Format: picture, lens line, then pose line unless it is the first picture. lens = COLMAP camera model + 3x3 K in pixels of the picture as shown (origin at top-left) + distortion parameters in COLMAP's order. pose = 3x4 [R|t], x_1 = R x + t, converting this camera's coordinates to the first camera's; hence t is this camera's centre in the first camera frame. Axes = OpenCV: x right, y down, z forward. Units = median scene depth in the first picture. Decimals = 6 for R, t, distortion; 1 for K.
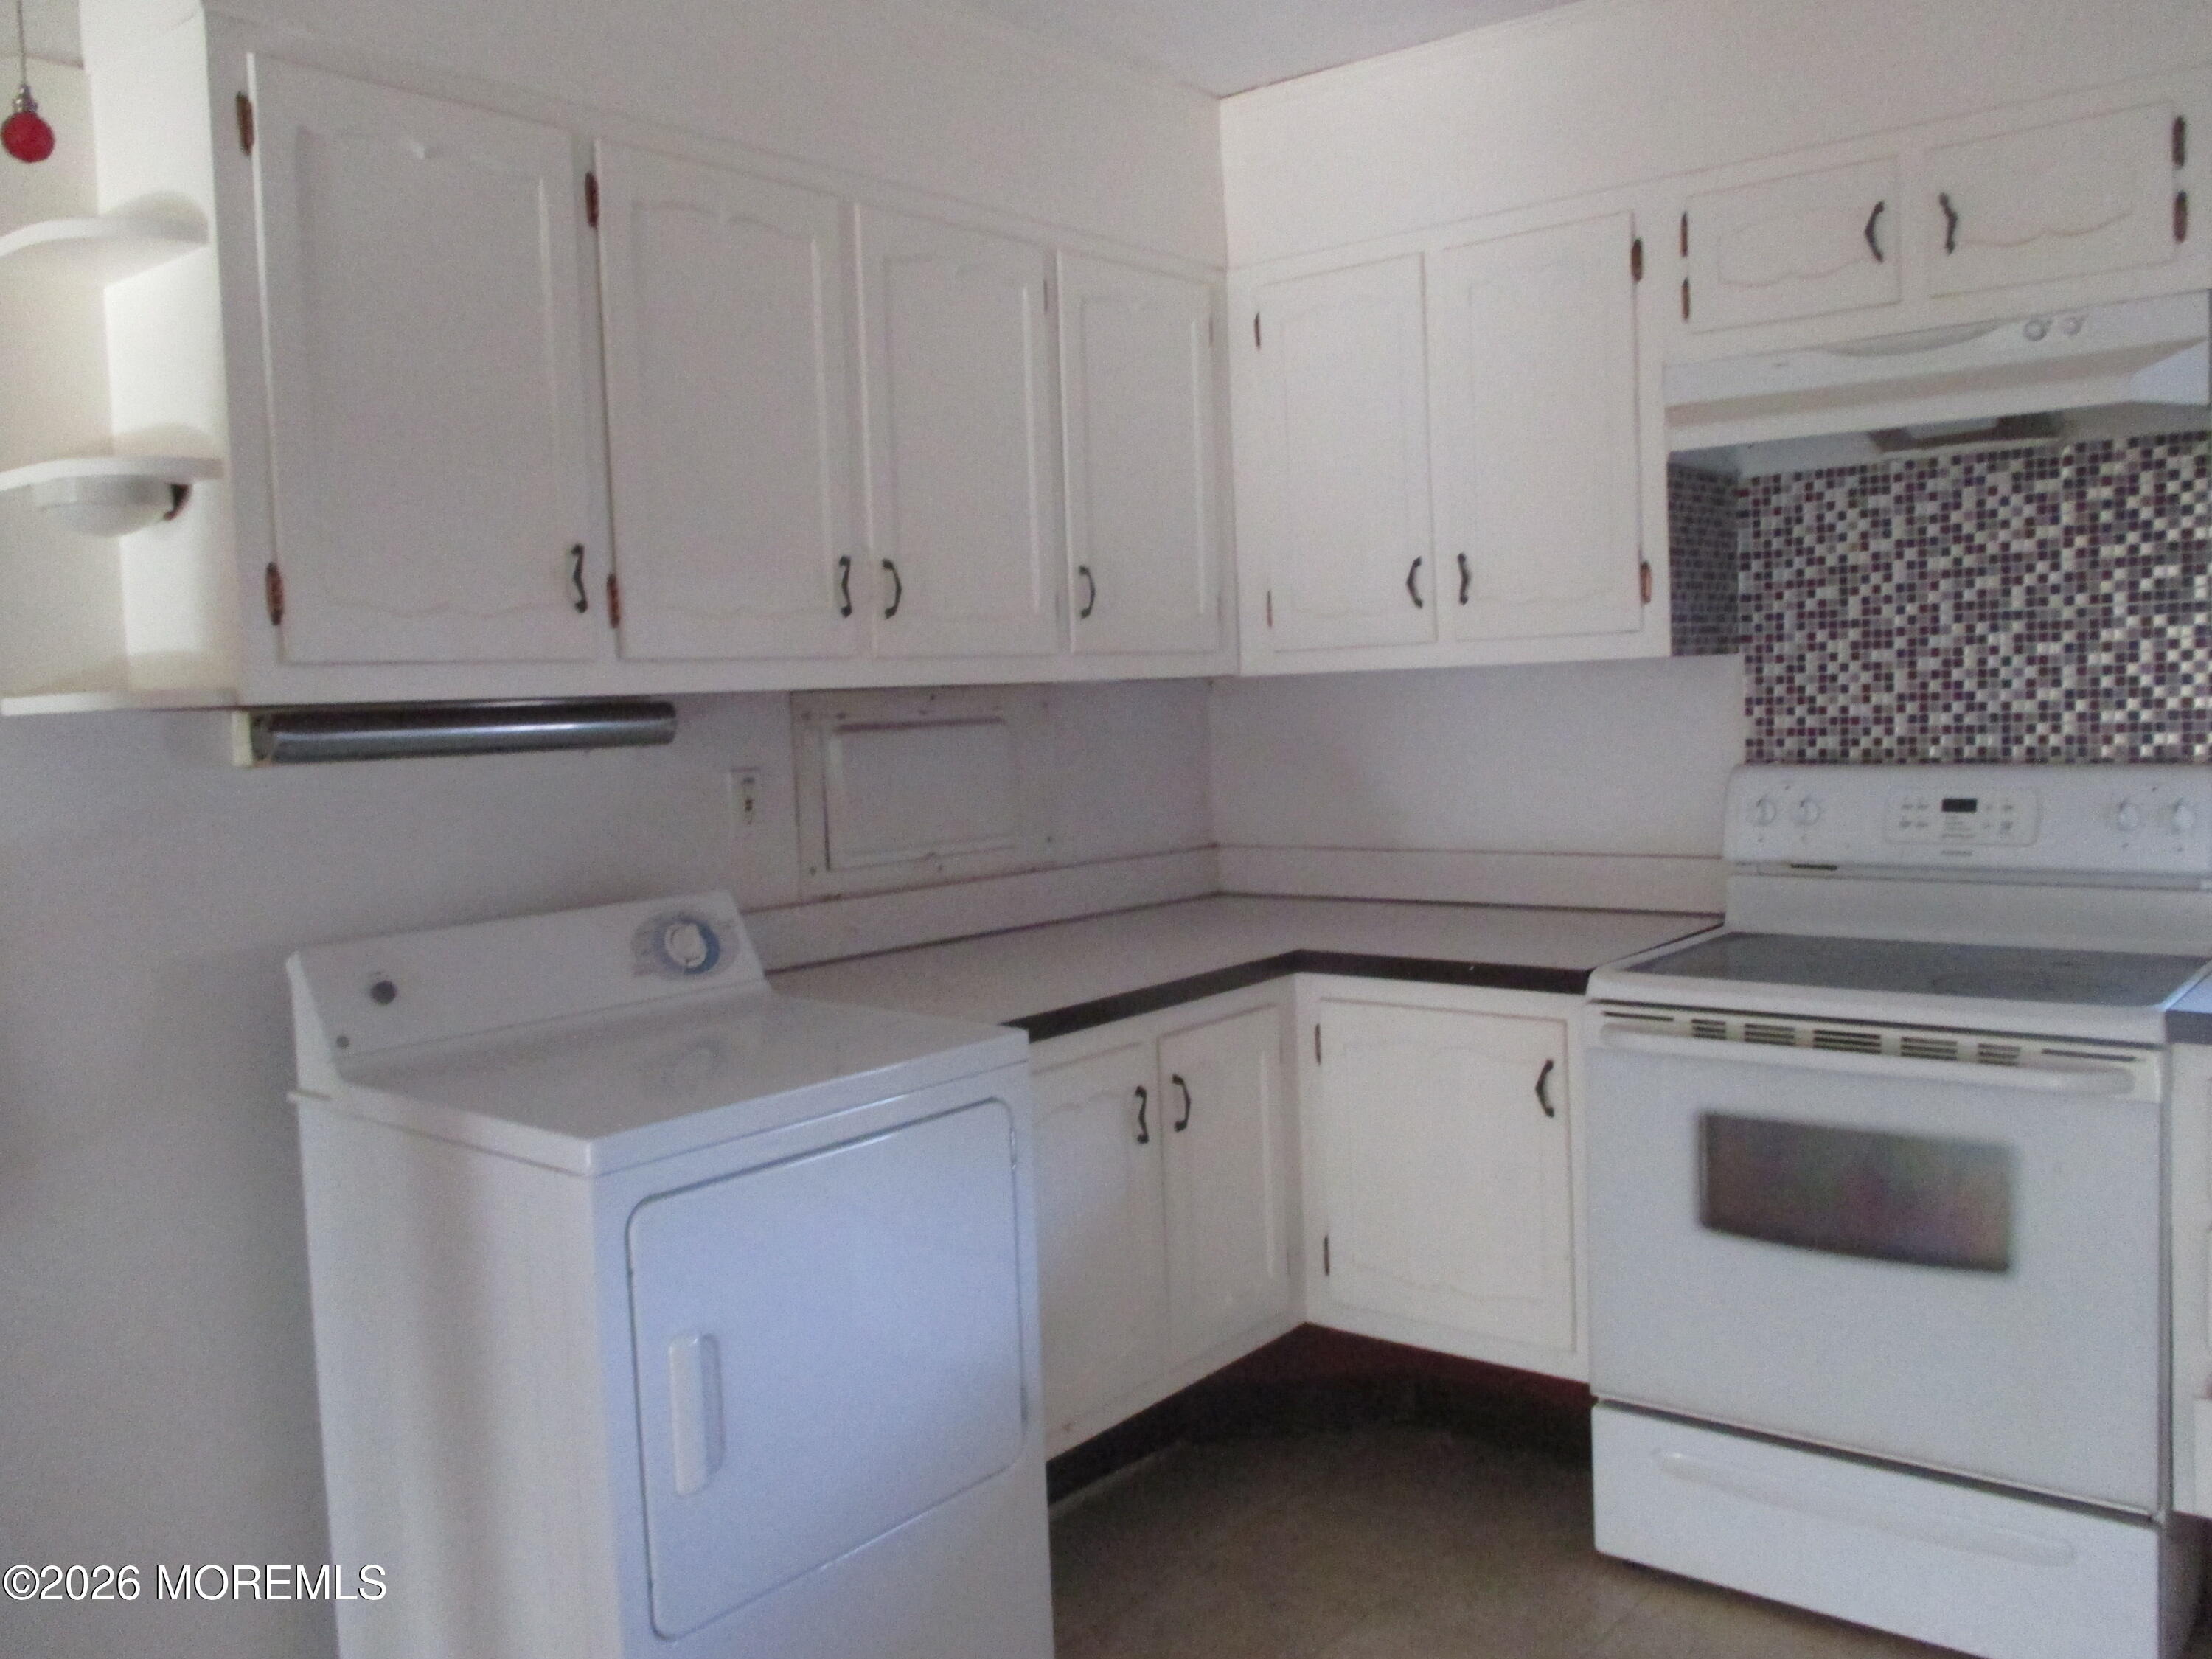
lens RADIAL K [[1864.5, 0, 1103.0], [0, 1864.5, 834.6], [0, 0, 1]] dist [0.000965, -0.013424]
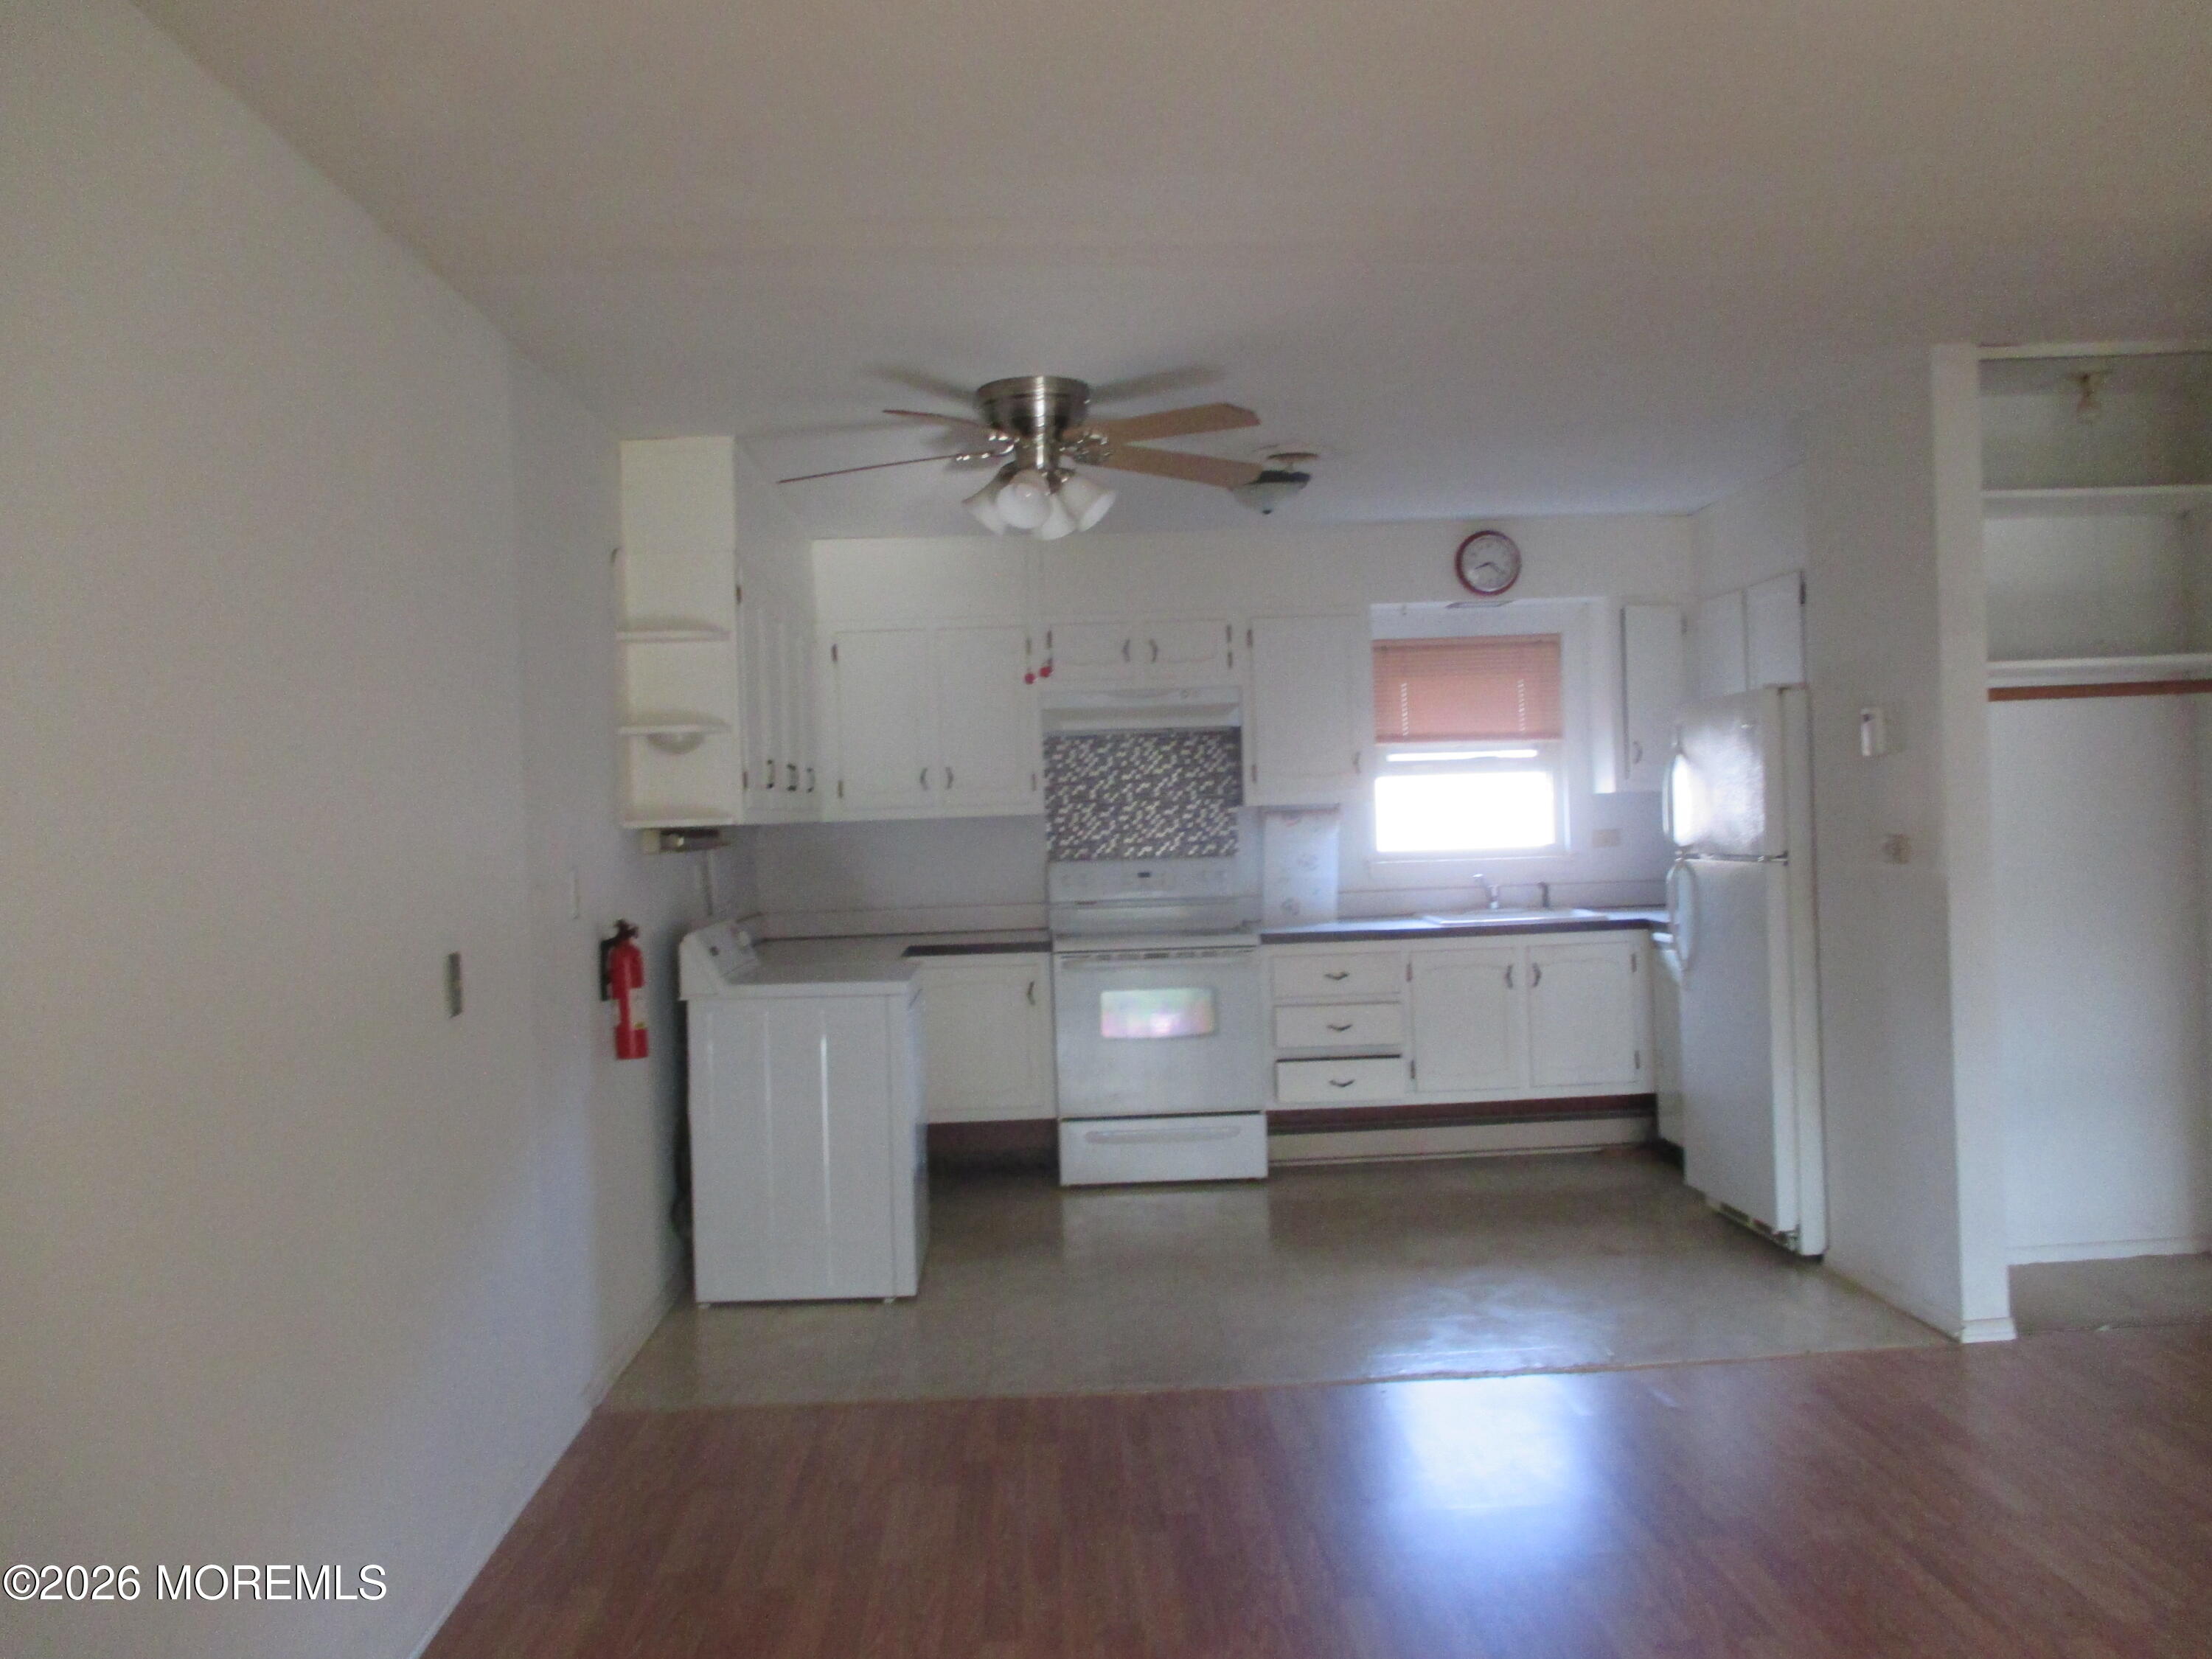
lens RADIAL K [[1864.5, 0, 1107.7], [0, 1864.5, 827.1], [0, 0, 1]] dist [0.000965, -0.013424]
pose [[0.750650, 0.010818, 0.660612, -1.212010], [0.057534, 0.994997, -0.081671, 0.120690], [-0.658190, 0.099314, 0.746272, -0.822484]]
